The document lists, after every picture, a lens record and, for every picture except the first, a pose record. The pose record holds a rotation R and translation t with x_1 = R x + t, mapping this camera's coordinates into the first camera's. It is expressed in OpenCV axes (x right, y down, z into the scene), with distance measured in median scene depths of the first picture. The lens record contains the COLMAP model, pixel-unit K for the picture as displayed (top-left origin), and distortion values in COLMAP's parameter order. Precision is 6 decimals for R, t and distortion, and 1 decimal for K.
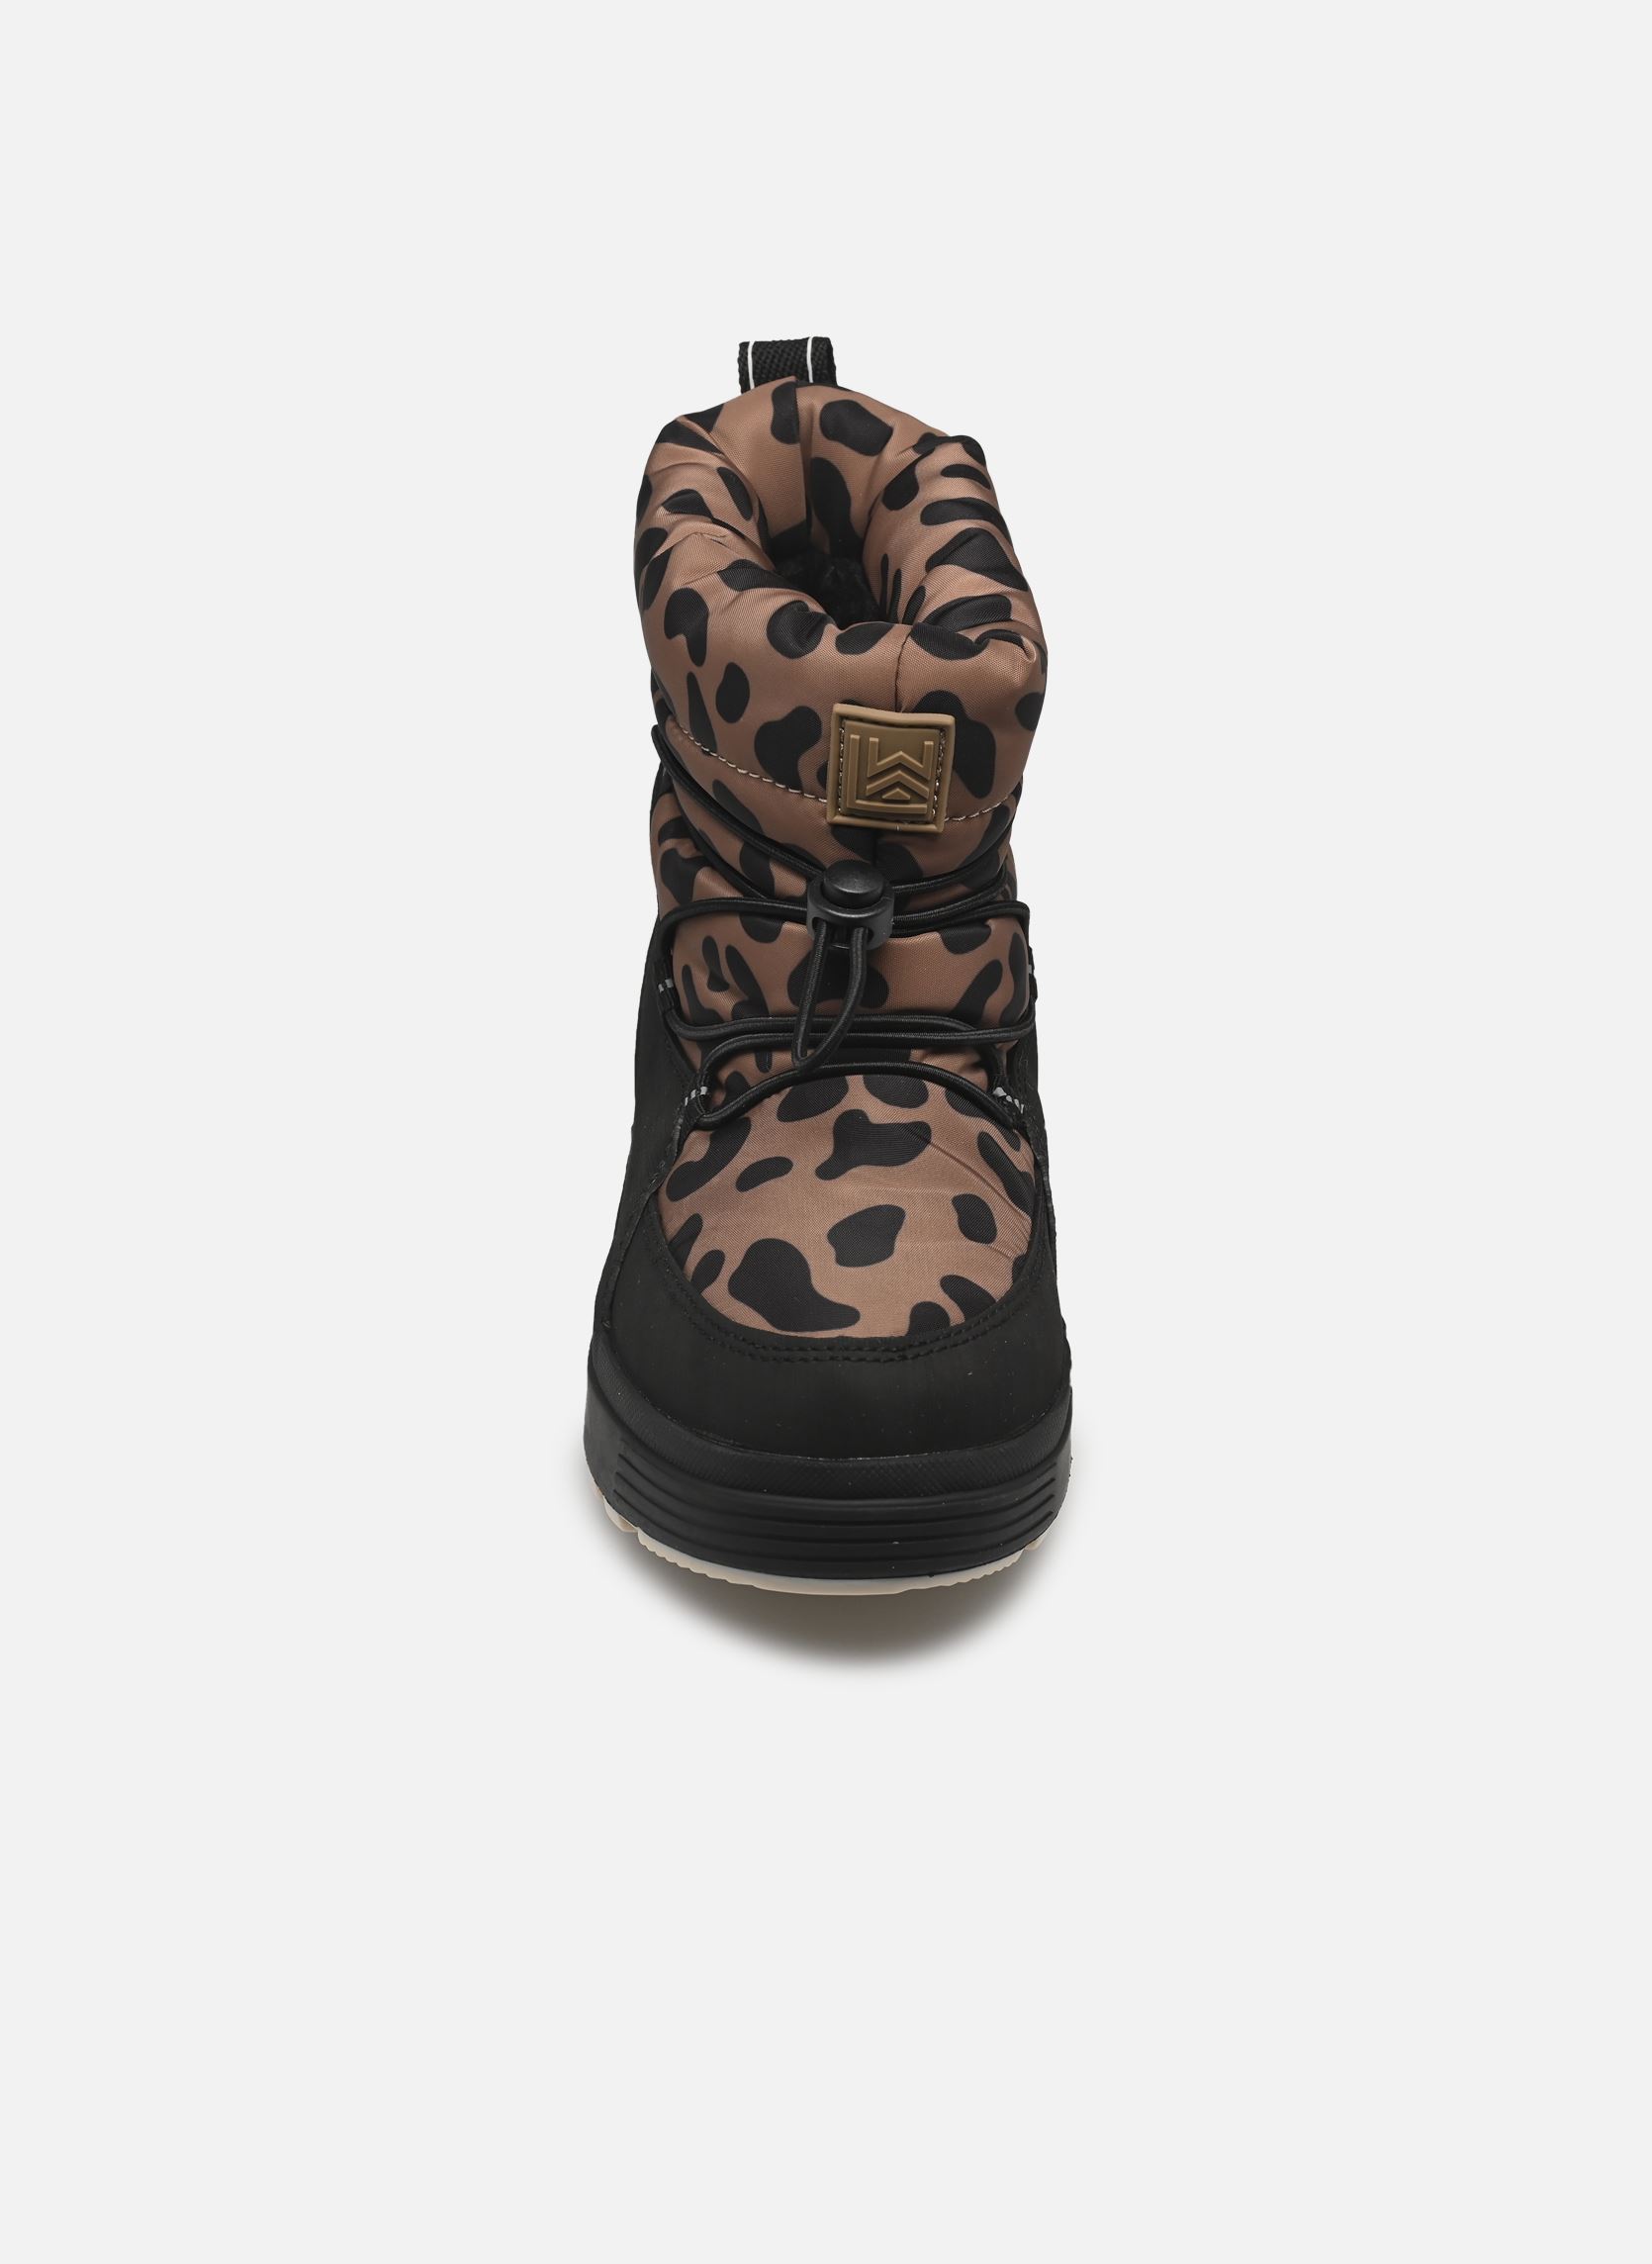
lens RADIAL K [[6074.9, 0, 826.0], [0, 6074.9, 1132.0], [0, 0, 1]] dist [0.024523, 0.020580]
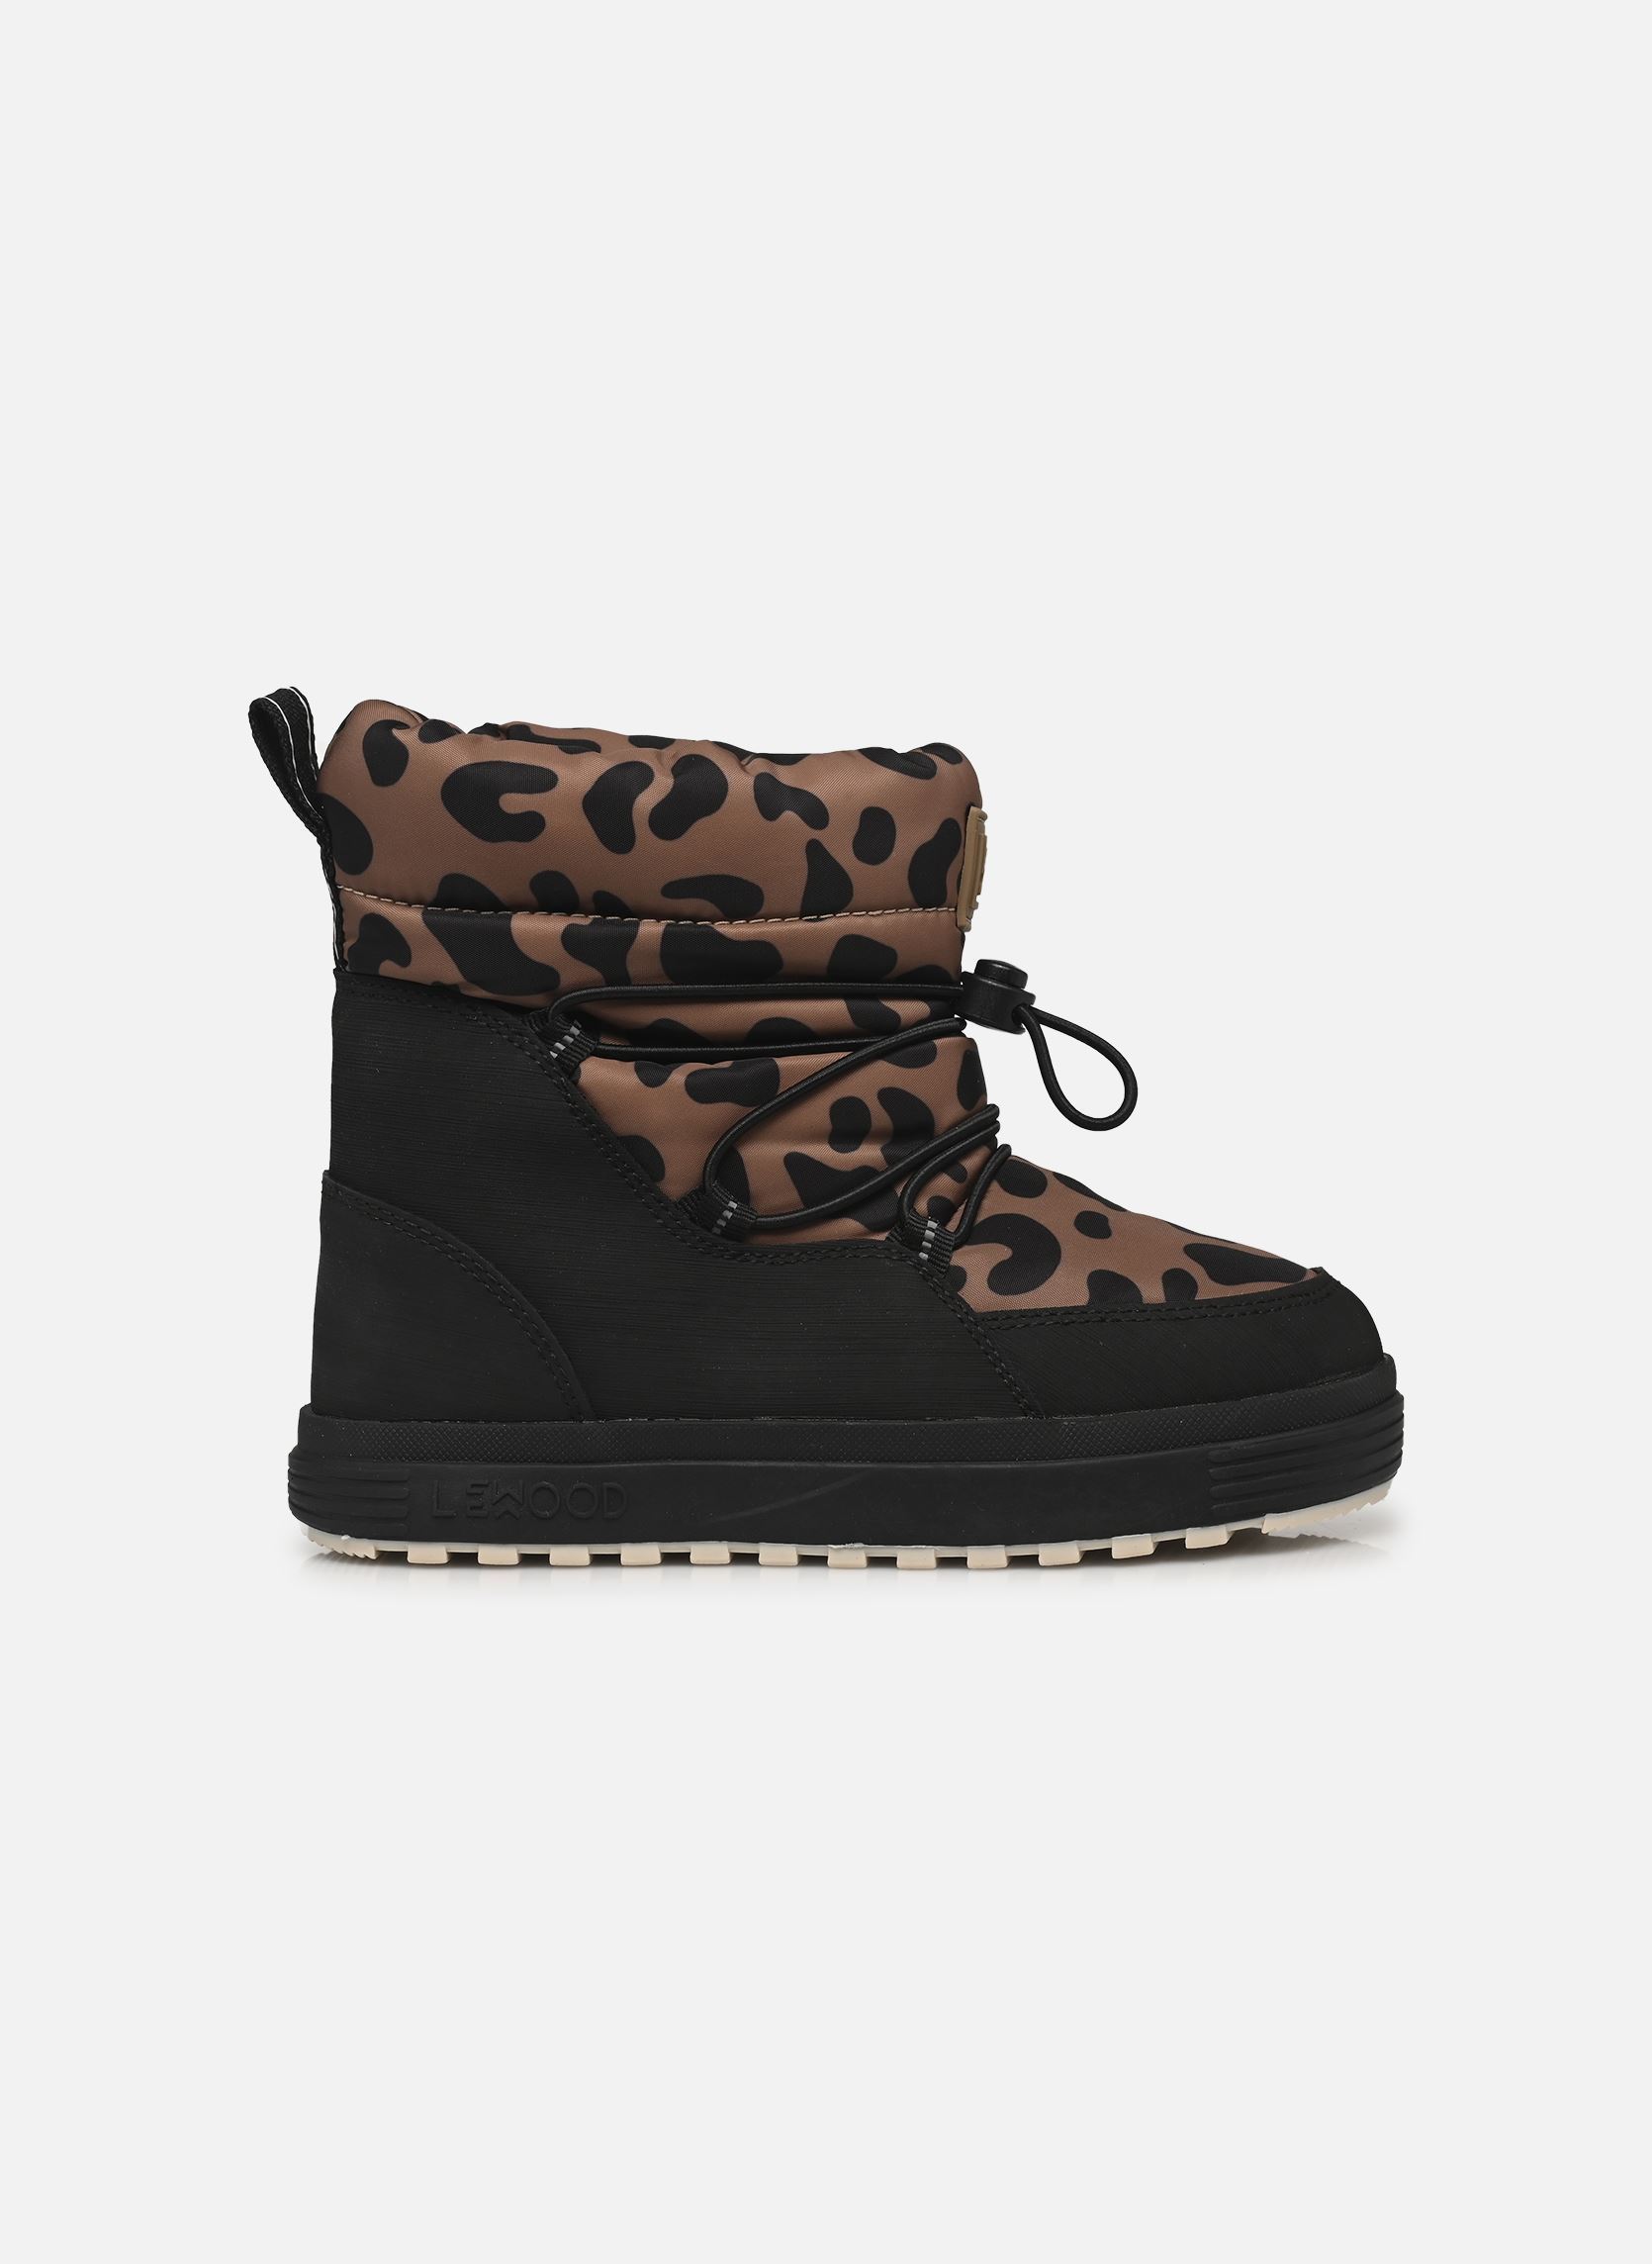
lens RADIAL K [[6074.9, 0, 826.0], [0, 6074.9, 1132.0], [0, 0, 1]] dist [0.024523, 0.020580]
pose [[0.036493, -0.051792, 0.997991, -1.089515], [0.444794, 0.895124, 0.030189, -0.061373], [-0.894889, 0.442799, 0.055702, 0.968803]]
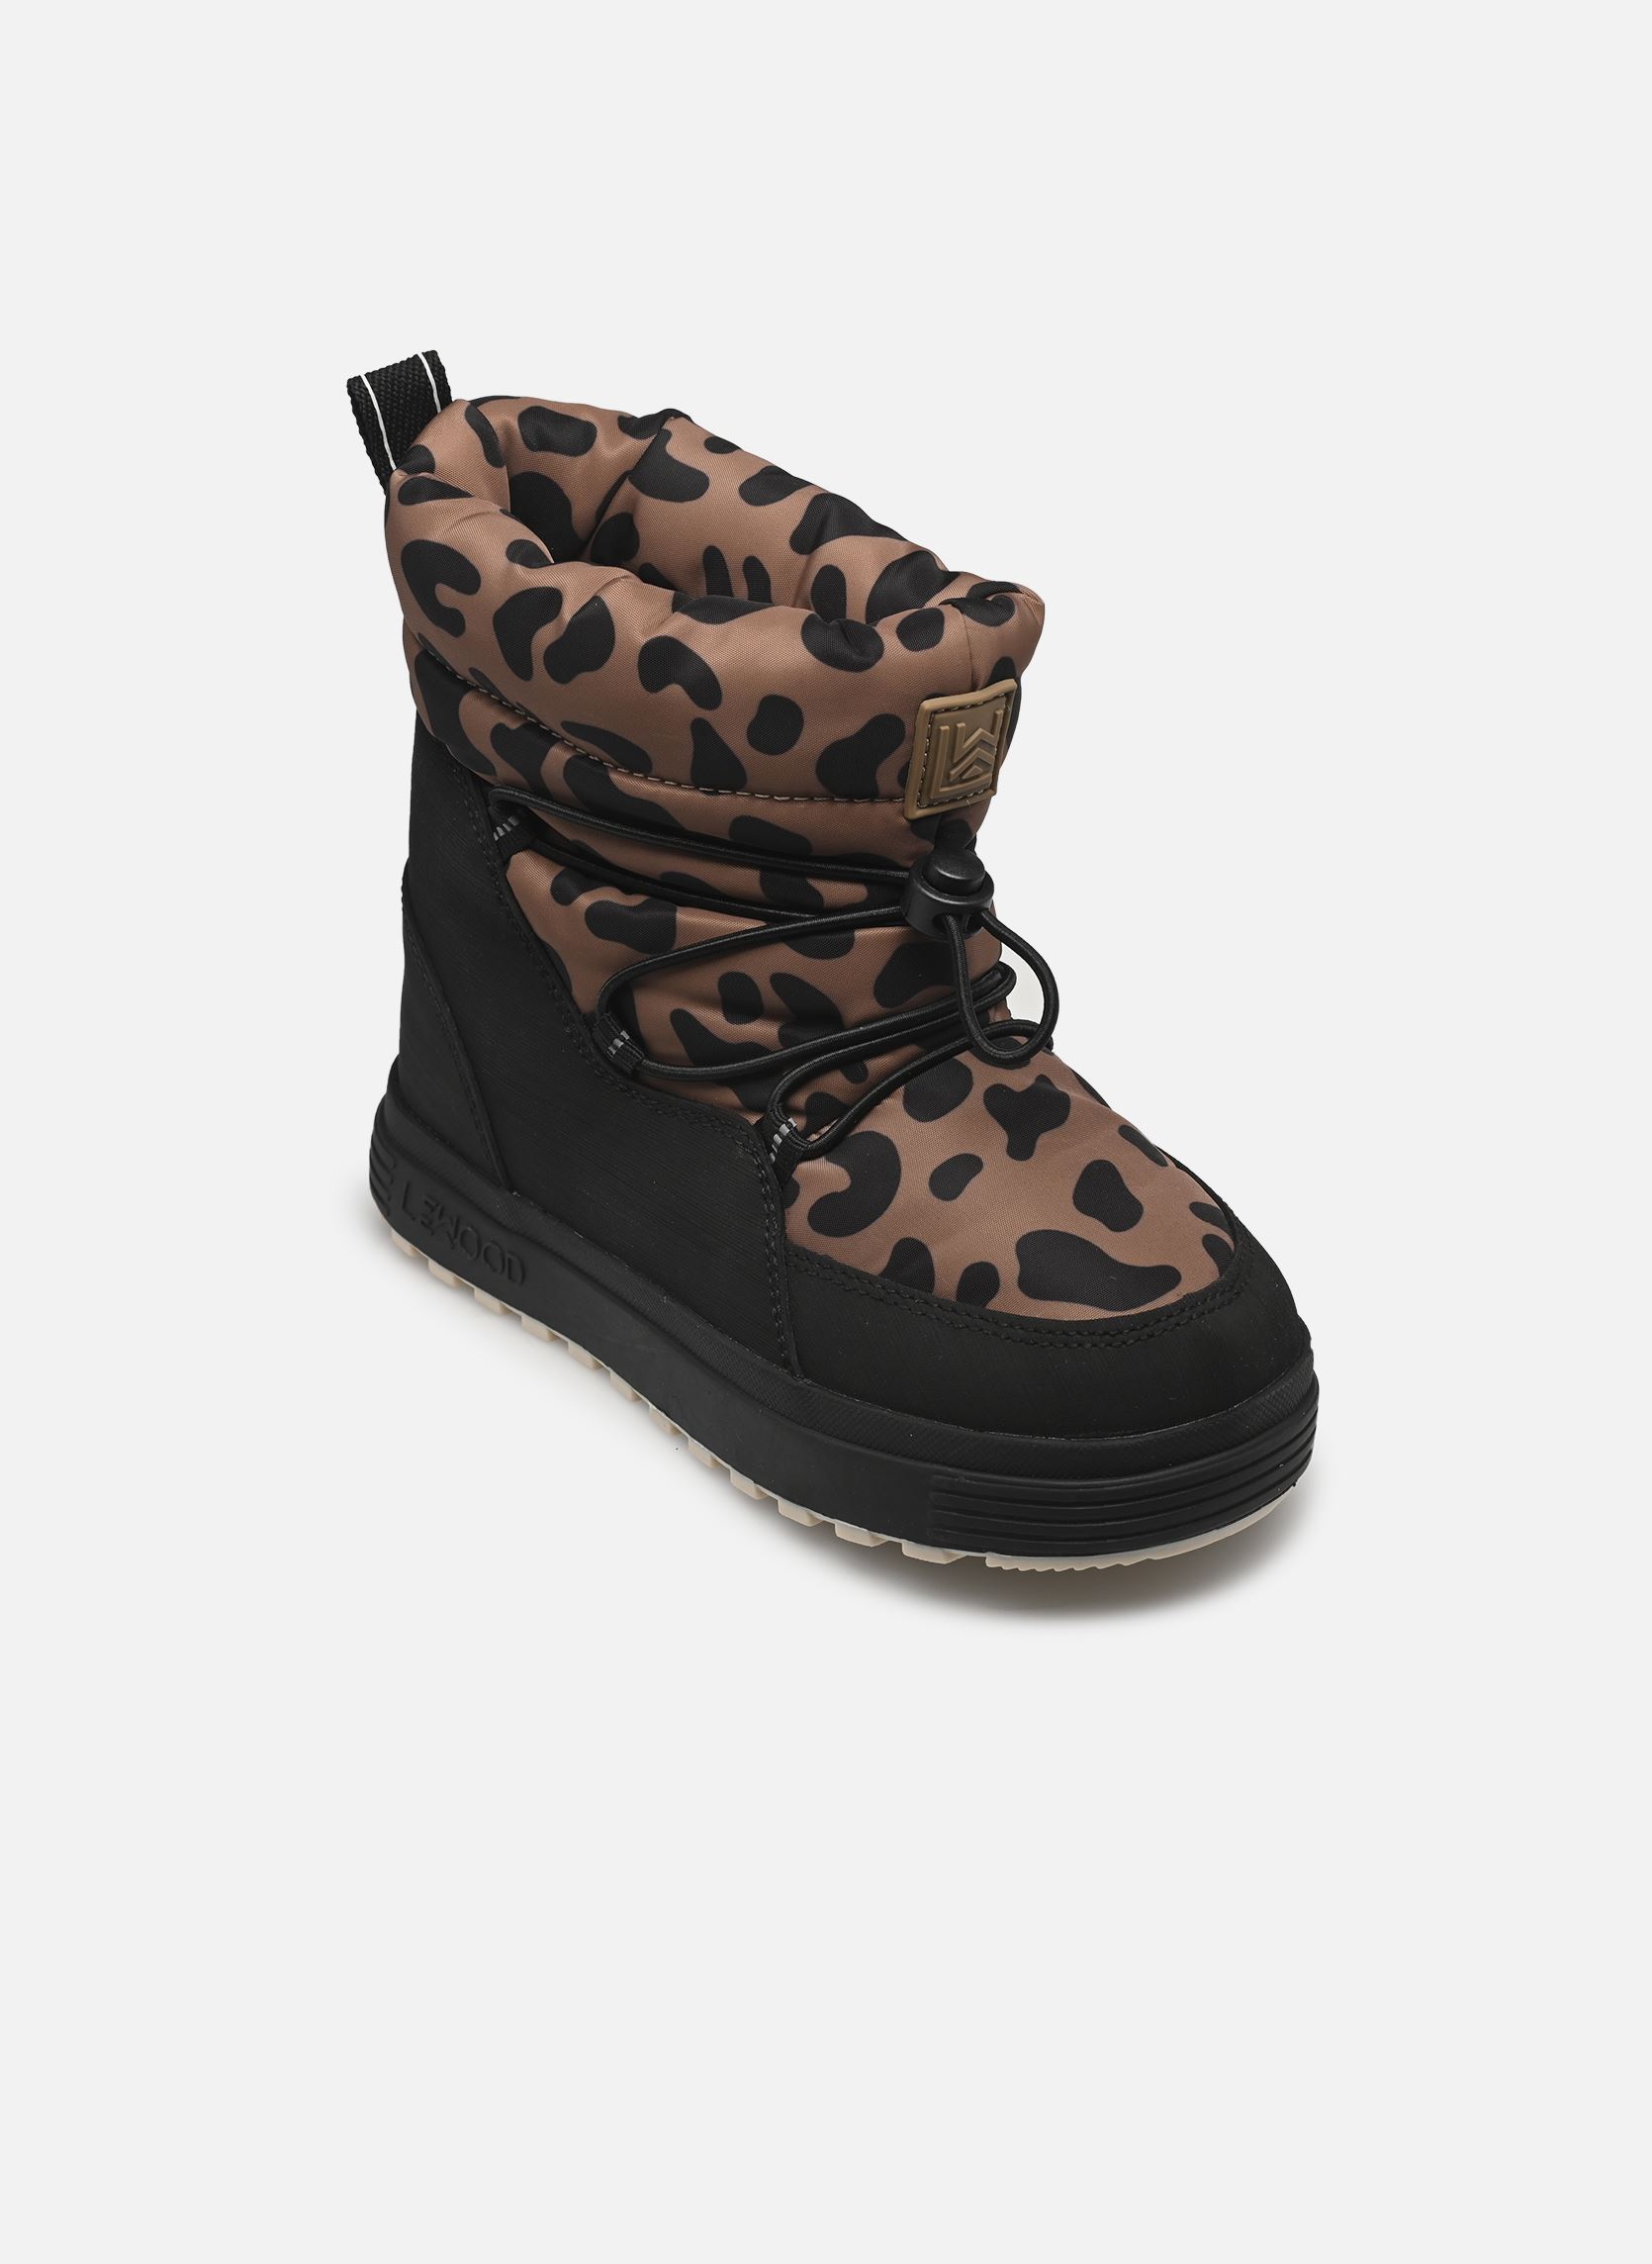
lens RADIAL K [[6074.9, 0, 826.0], [0, 6074.9, 1132.0], [0, 0, 1]] dist [0.024523, 0.020580]
pose [[0.757157, -0.335775, 0.560328, -0.576491], [0.287928, 0.941504, 0.175124, -0.178774], [-0.586353, 0.028738, 0.809545, 0.206729]]
